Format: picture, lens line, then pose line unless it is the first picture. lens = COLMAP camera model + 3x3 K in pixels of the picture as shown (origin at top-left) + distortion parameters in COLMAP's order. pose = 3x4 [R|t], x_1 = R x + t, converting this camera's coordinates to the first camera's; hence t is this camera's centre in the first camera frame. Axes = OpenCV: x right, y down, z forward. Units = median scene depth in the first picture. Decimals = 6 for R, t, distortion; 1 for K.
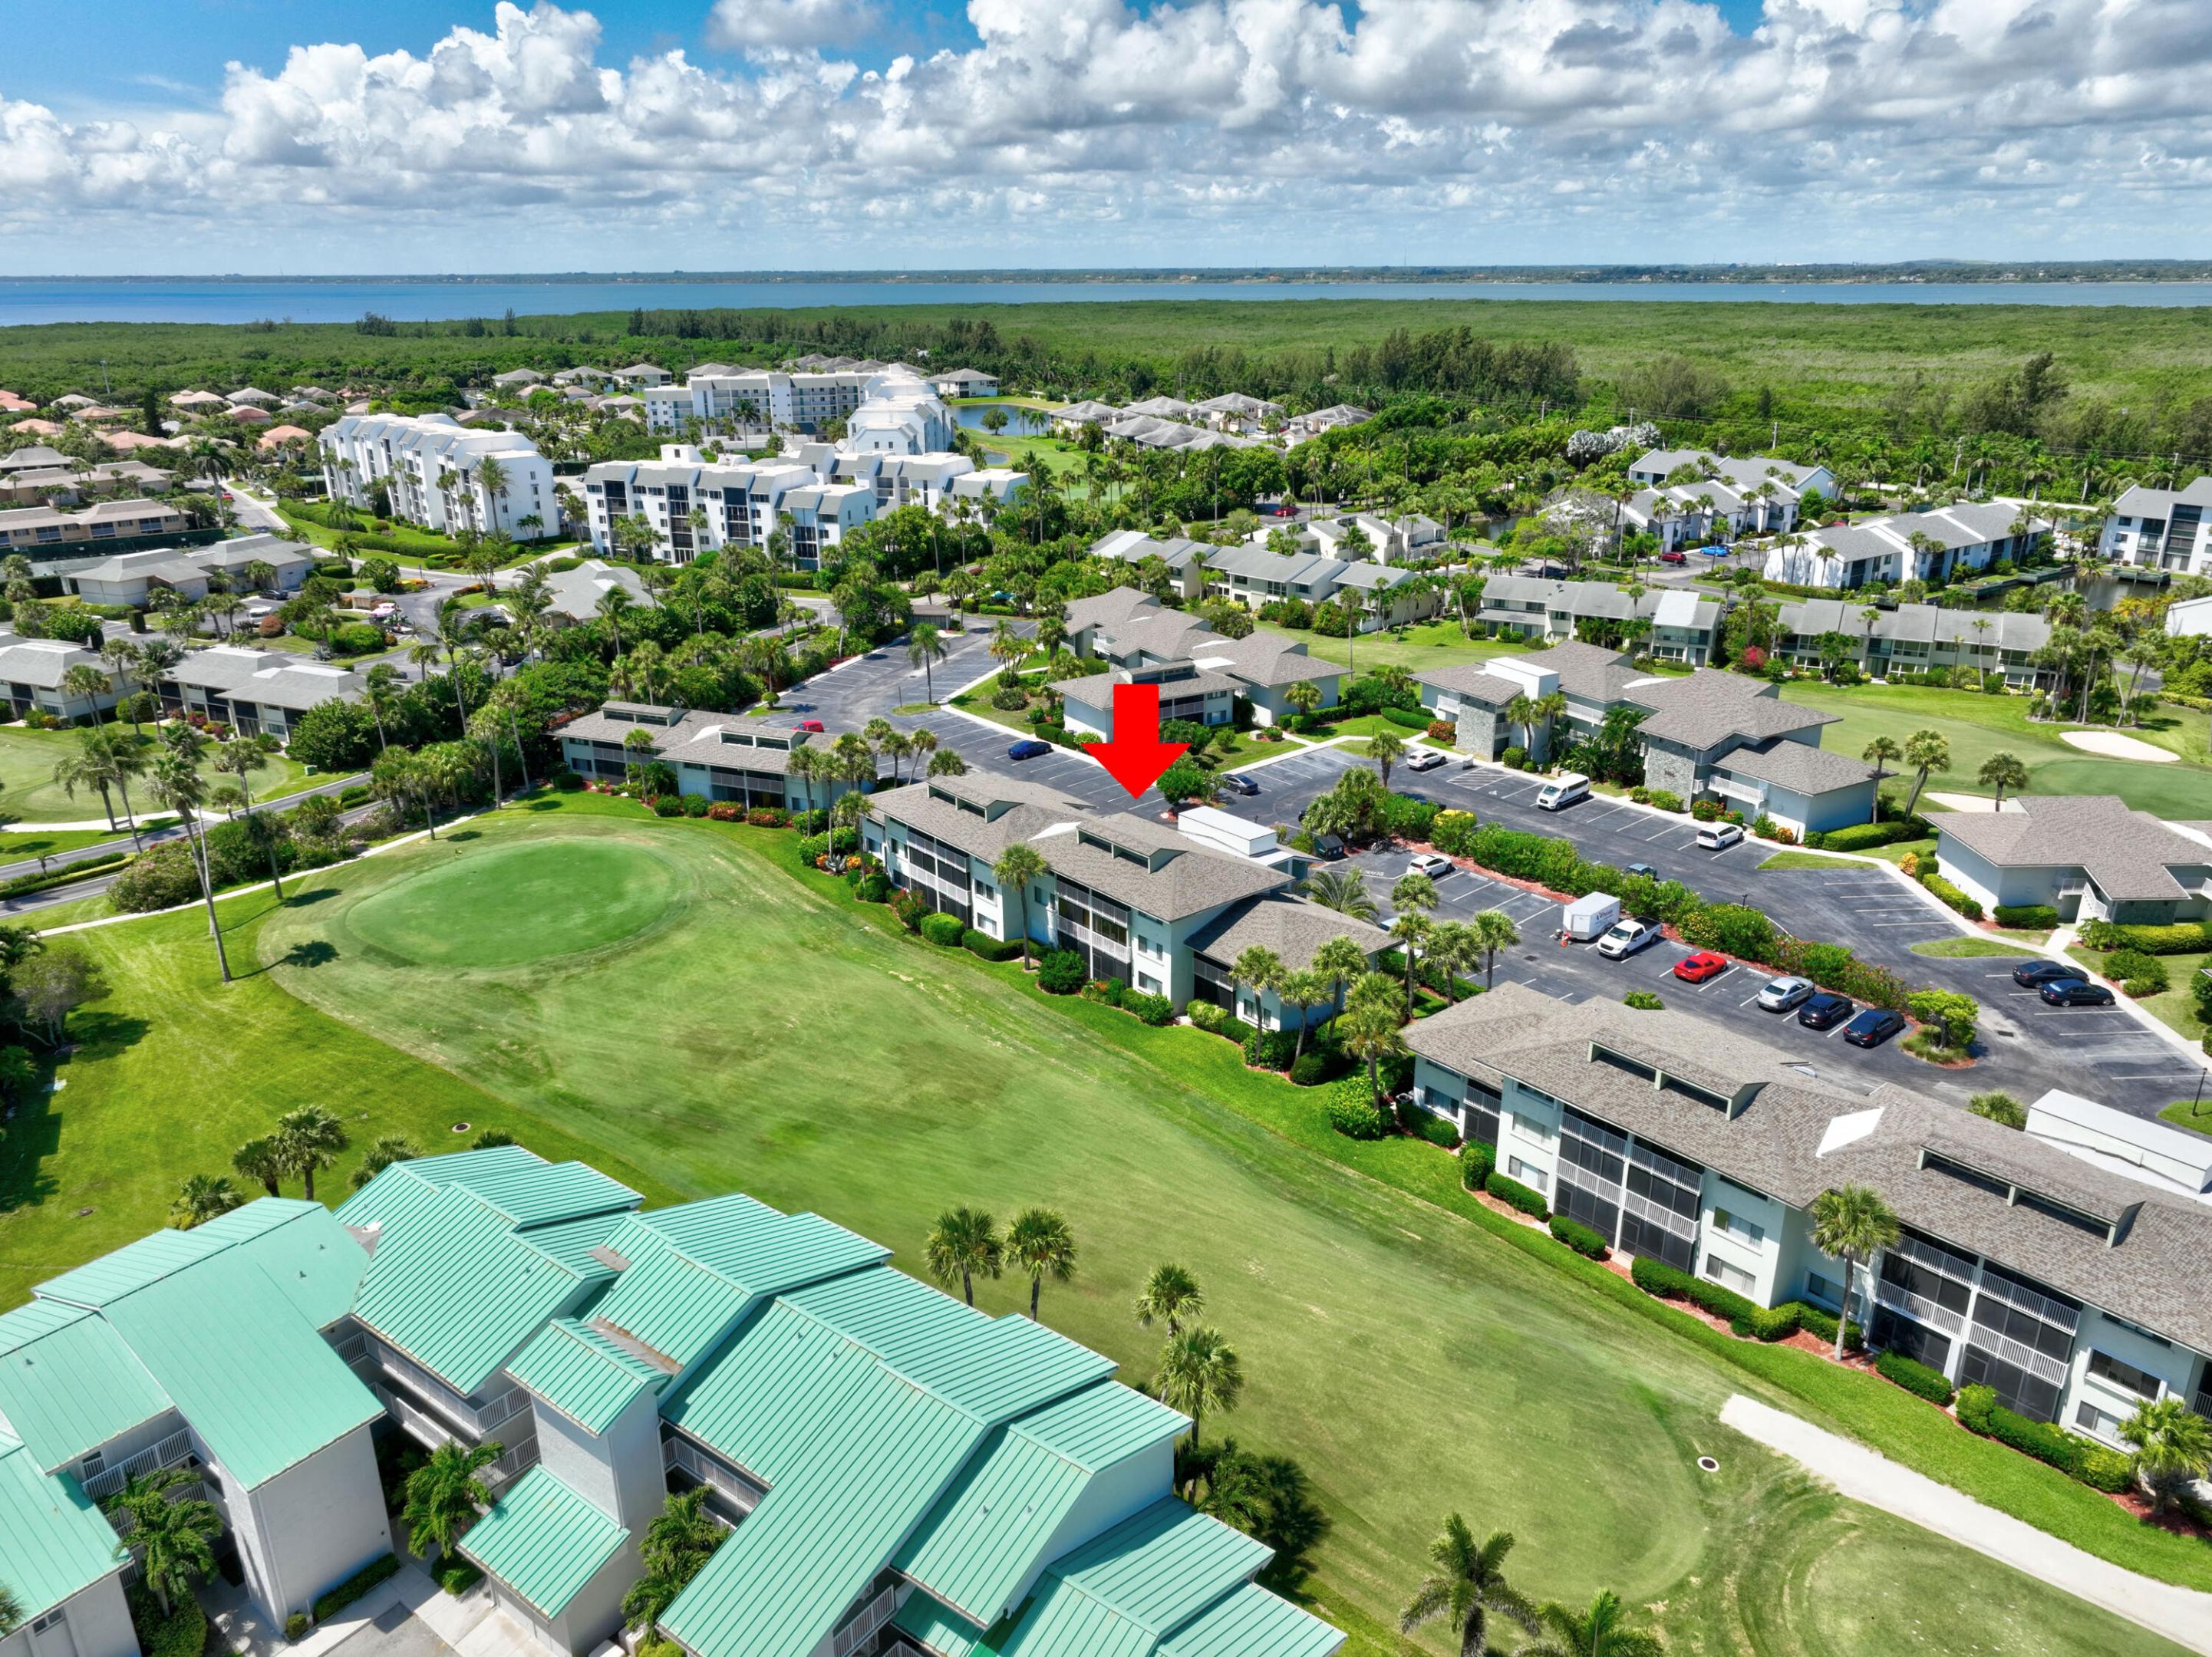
lens RADIAL K [[1538.5, 0, 1108.2], [0, 1538.5, 833.4], [0, 0, 1]] dist [-0.004470, 0.014980]
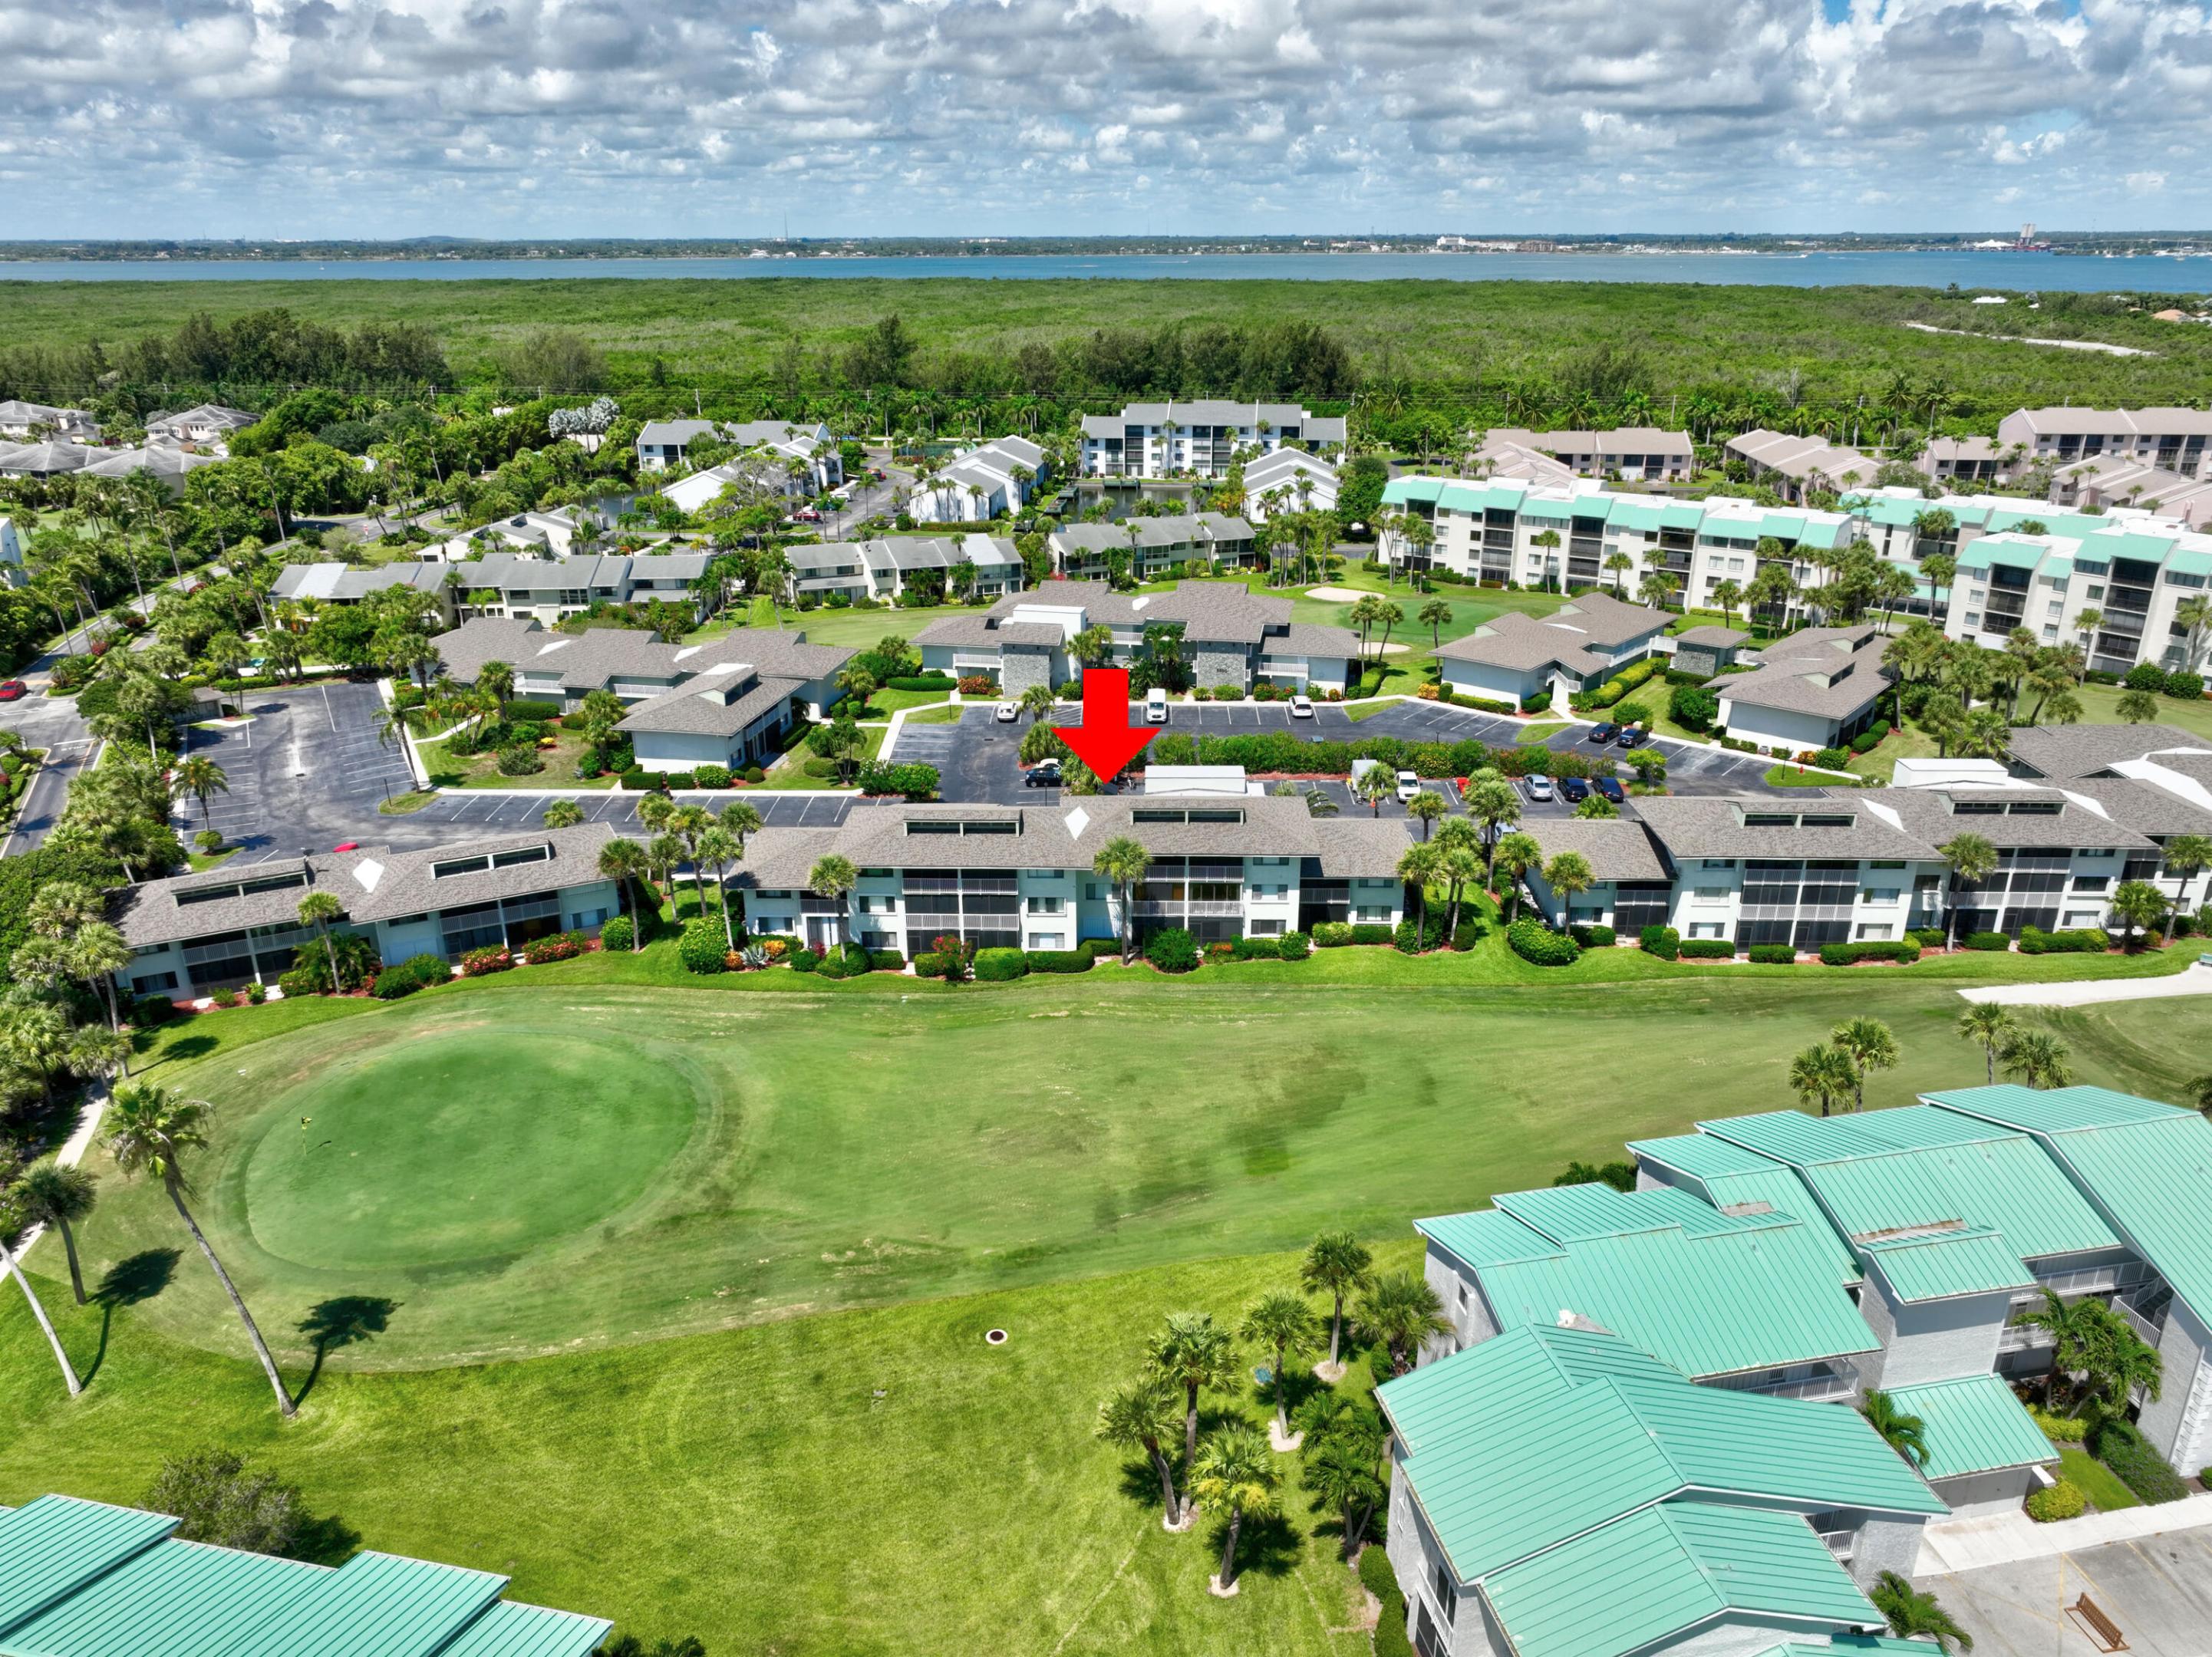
lens RADIAL K [[1538.5, 0, 1103.6], [0, 1538.5, 825.1], [0, 0, 1]] dist [-0.004470, 0.014980]
pose [[0.663033, -0.265818, 0.699805, -0.421752], [0.259831, 0.958432, 0.117879, -0.066885], [-0.702050, 0.103674, 0.704540, 0.187409]]
